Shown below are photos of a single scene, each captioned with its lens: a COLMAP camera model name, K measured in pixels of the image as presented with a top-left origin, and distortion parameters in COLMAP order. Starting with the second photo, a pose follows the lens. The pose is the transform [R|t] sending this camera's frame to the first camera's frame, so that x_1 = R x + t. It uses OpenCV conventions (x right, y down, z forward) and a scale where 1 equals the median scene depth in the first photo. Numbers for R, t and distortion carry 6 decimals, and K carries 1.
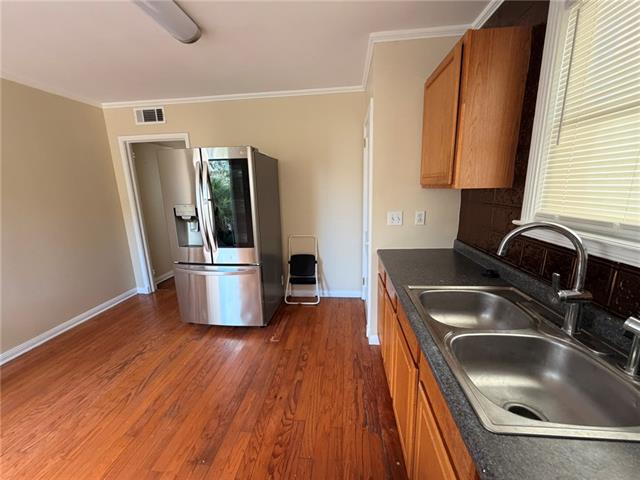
lens RADIAL K [[254.9, 0, 318.5], [0, 254.9, 240.1], [0, 0, 1]] dist [-0.001620, -0.000185]
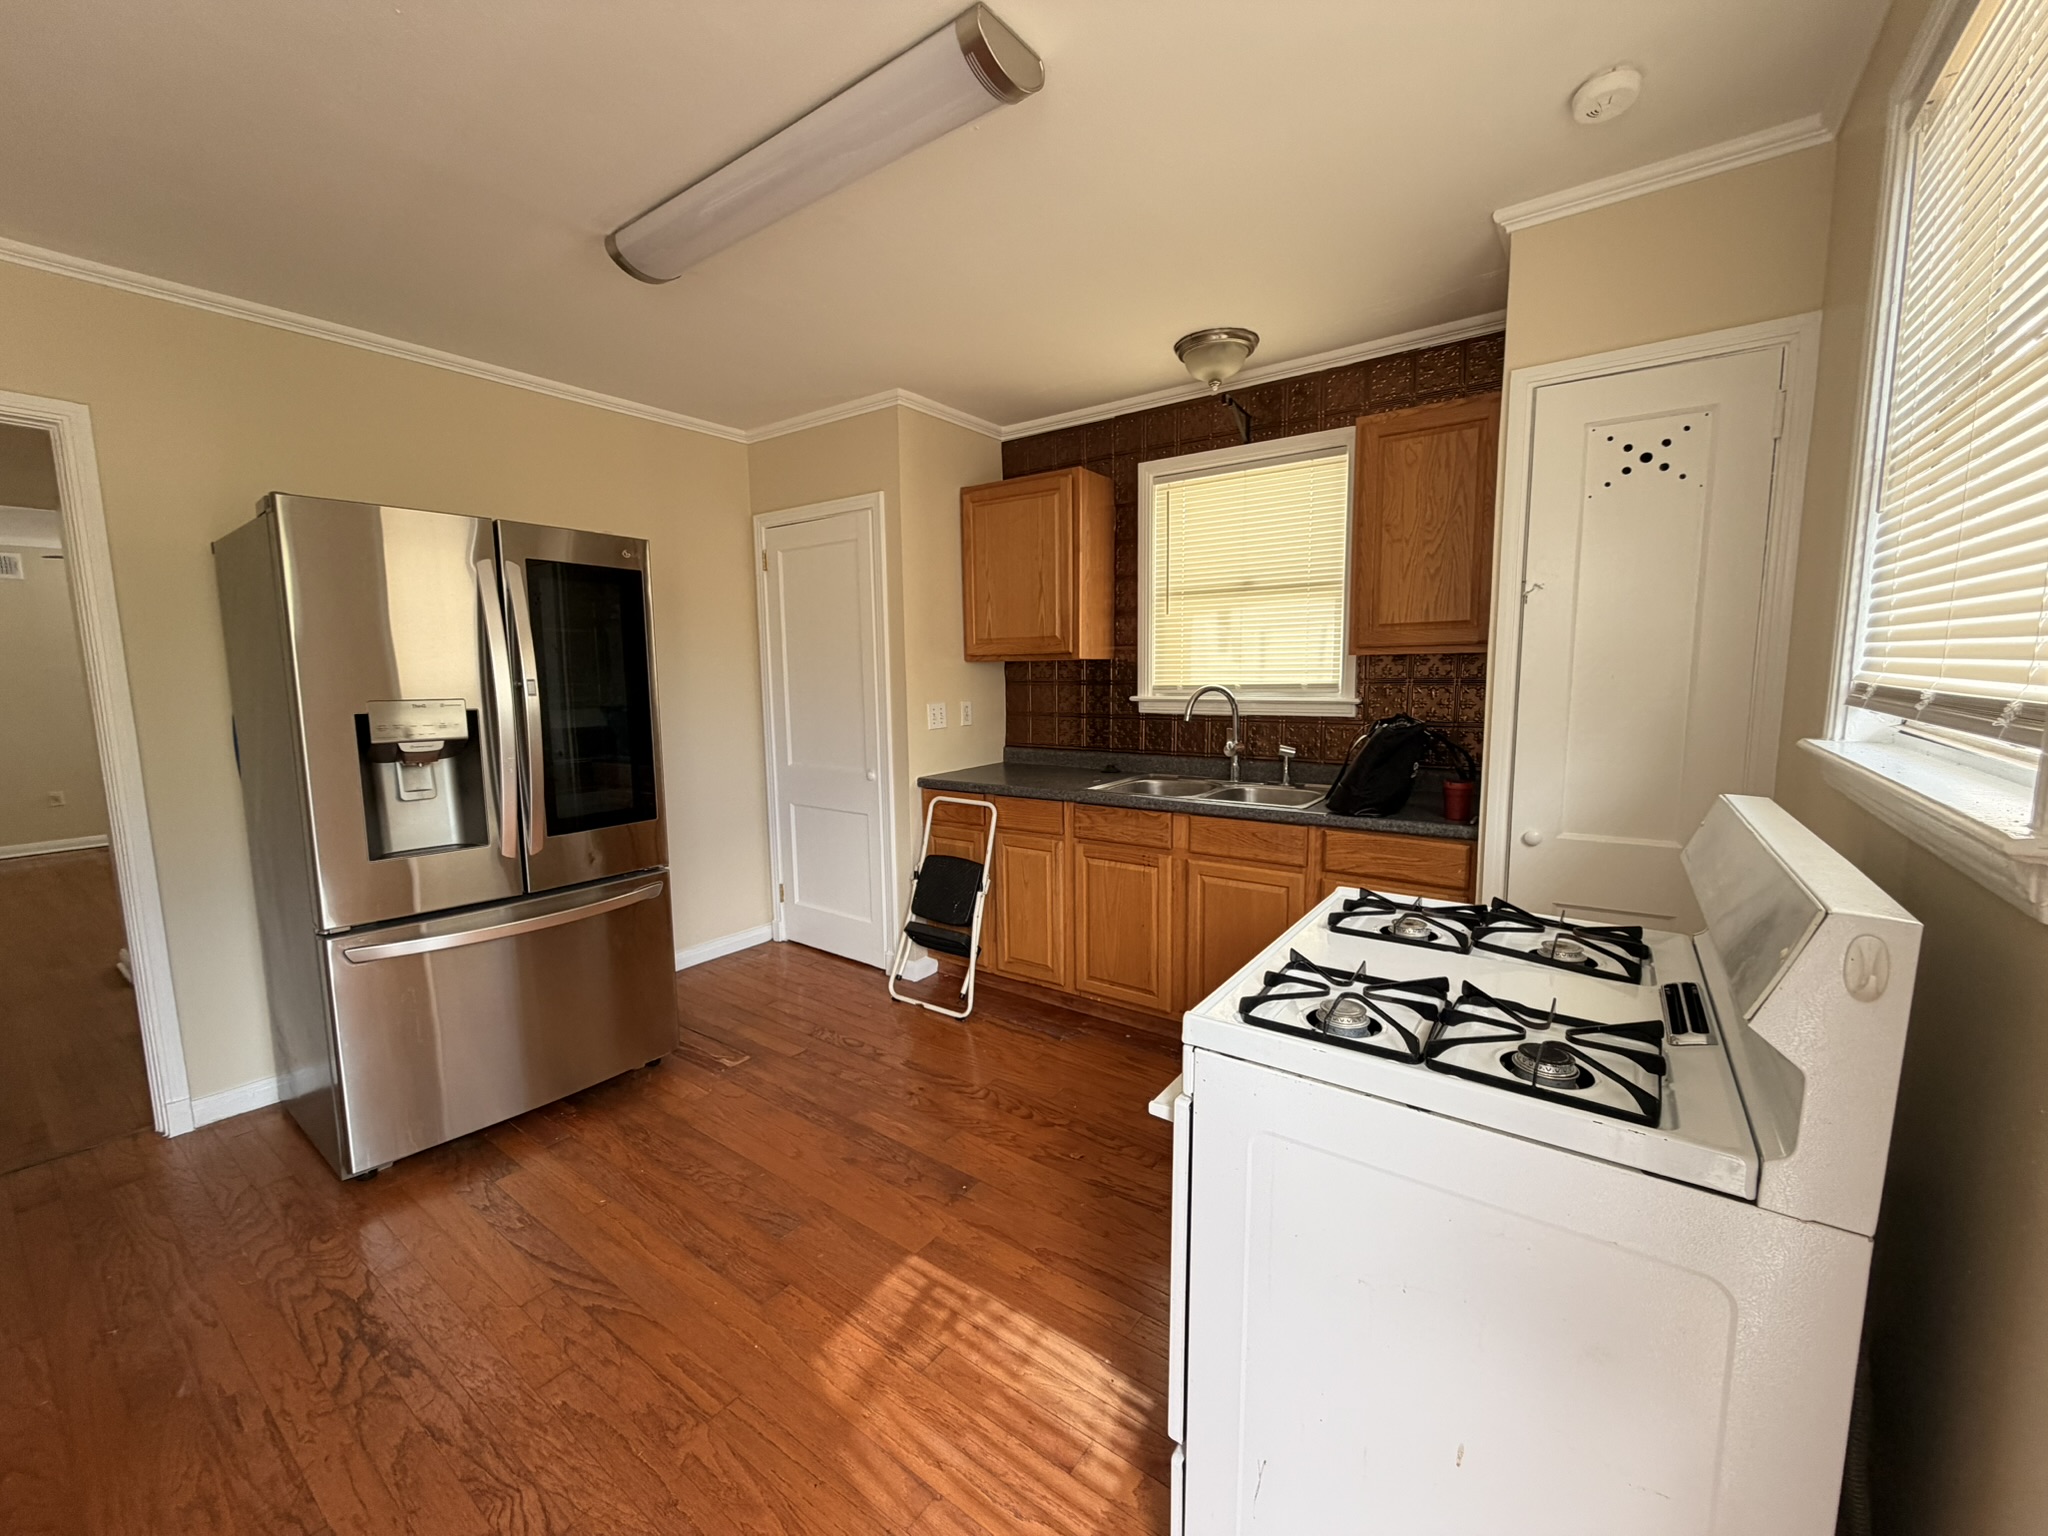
lens RADIAL K [[815.7, 0, 1019.1], [0, 815.7, 768.2], [0, 0, 1]] dist [-0.001620, -0.000185]
pose [[0.505062, -0.083658, 0.859019, -1.144501], [0.179682, 0.983675, -0.009847, 0.074733], [-0.844172, 0.159324, 0.511849, -0.014786]]
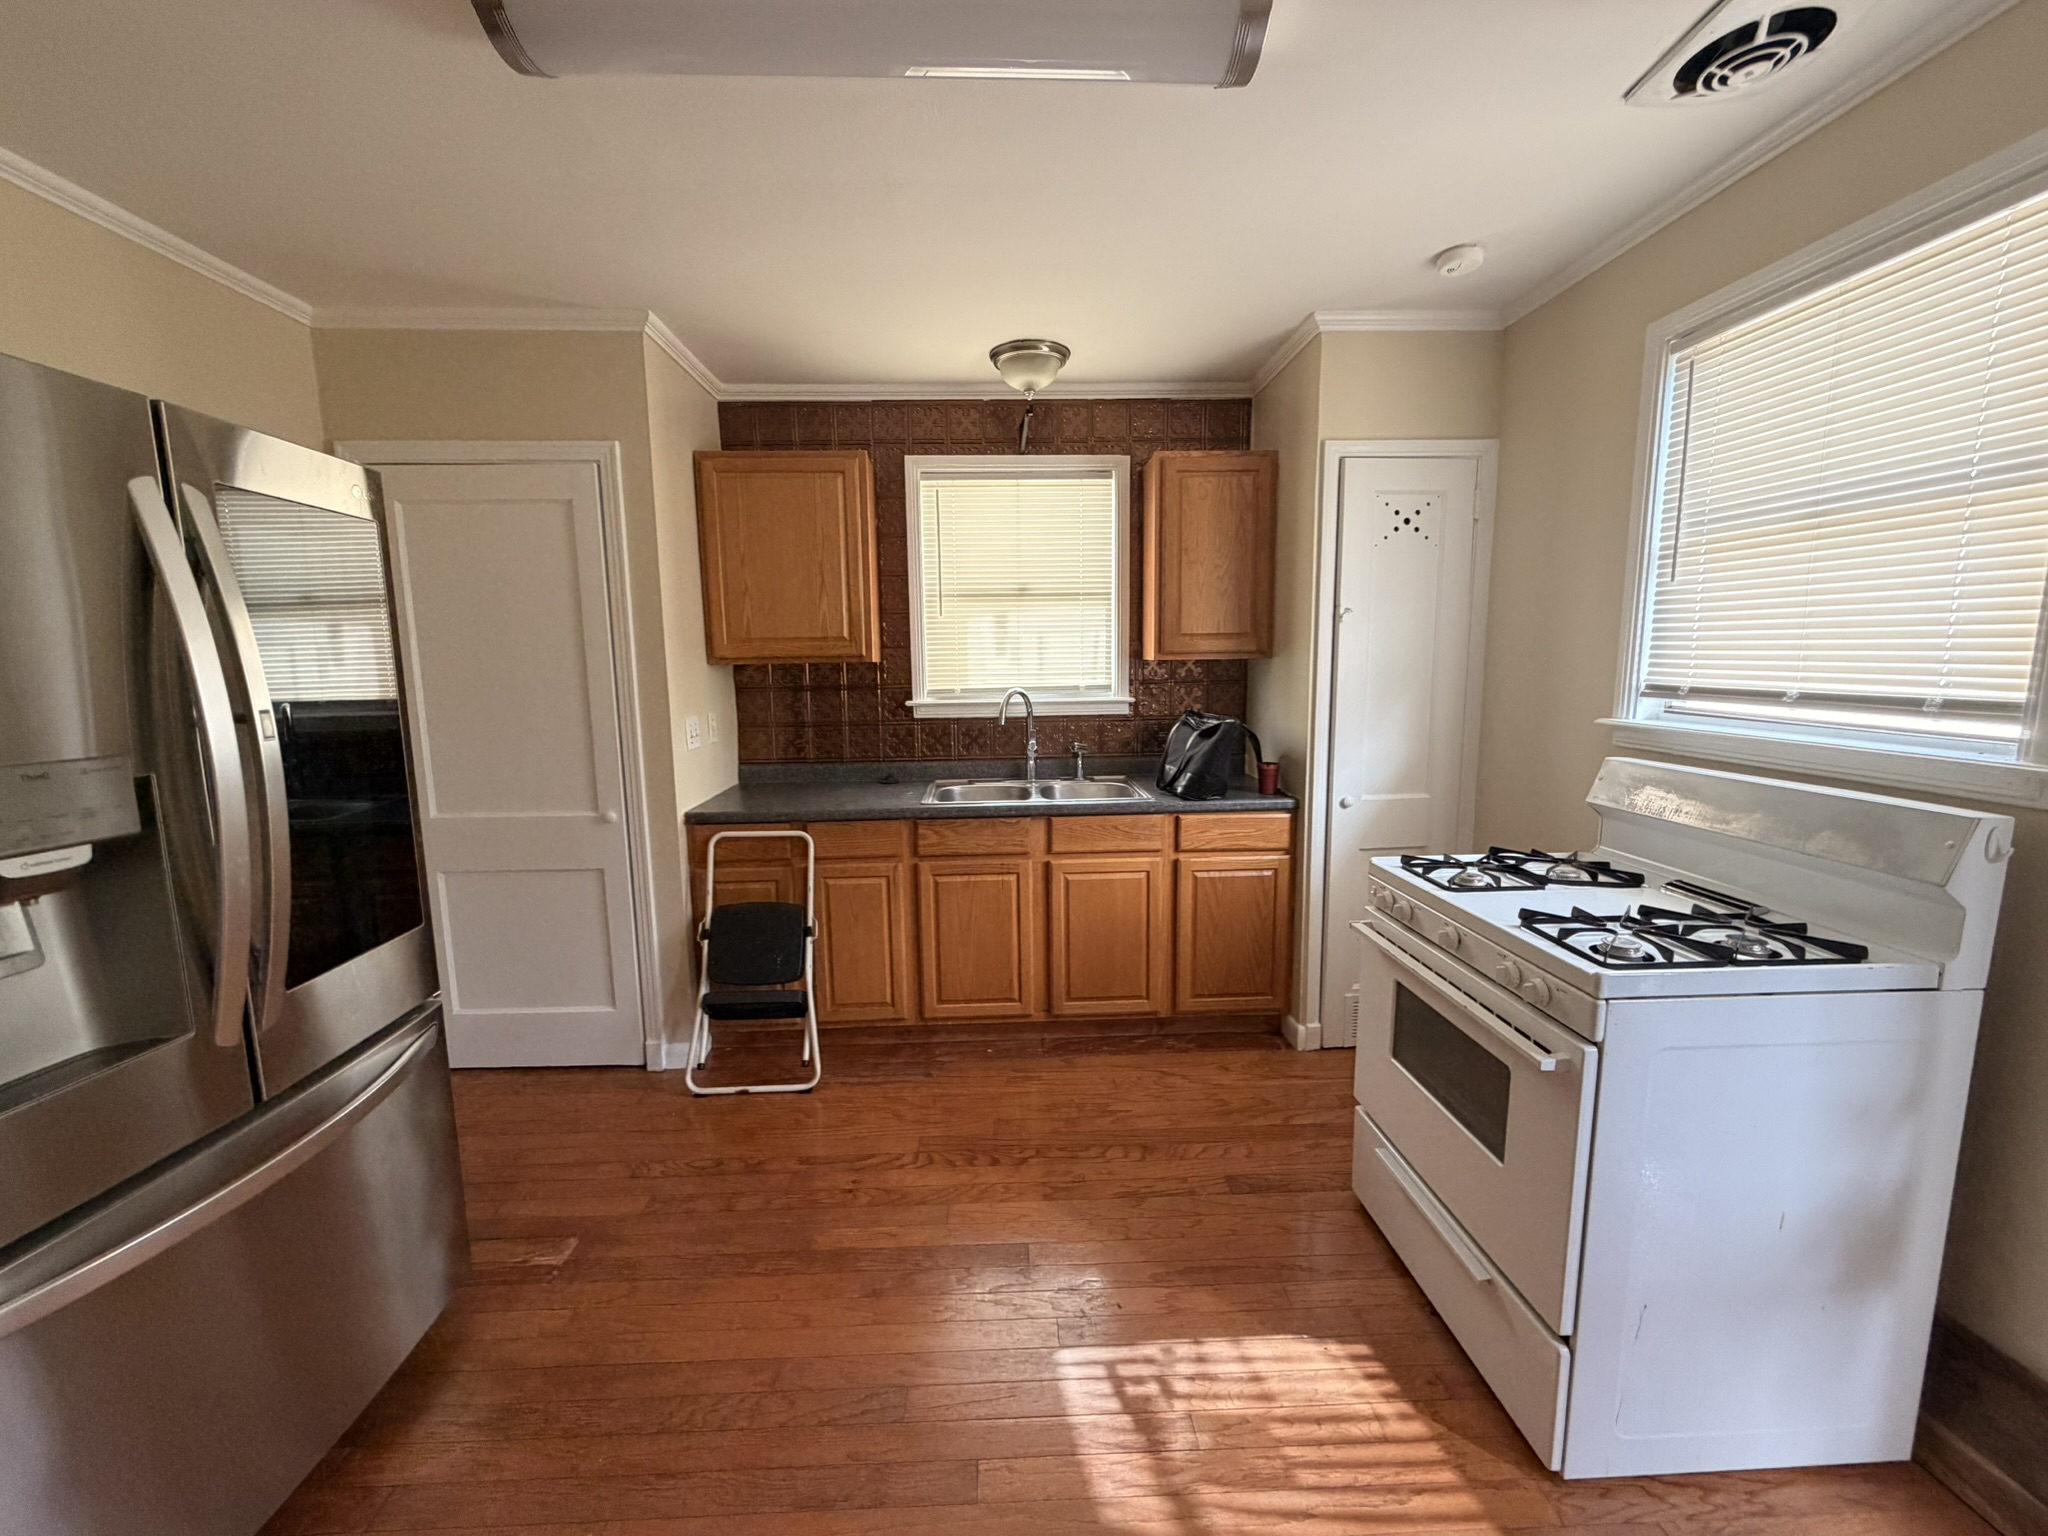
lens RADIAL K [[815.7, 0, 1019.1], [0, 815.7, 768.2], [0, 0, 1]] dist [-0.001620, -0.000185]
pose [[-0.140457, -0.105693, 0.984429, -1.188667], [0.223823, 0.965157, 0.135558, -0.094422], [-0.964456, 0.239378, -0.111906, 0.656265]]
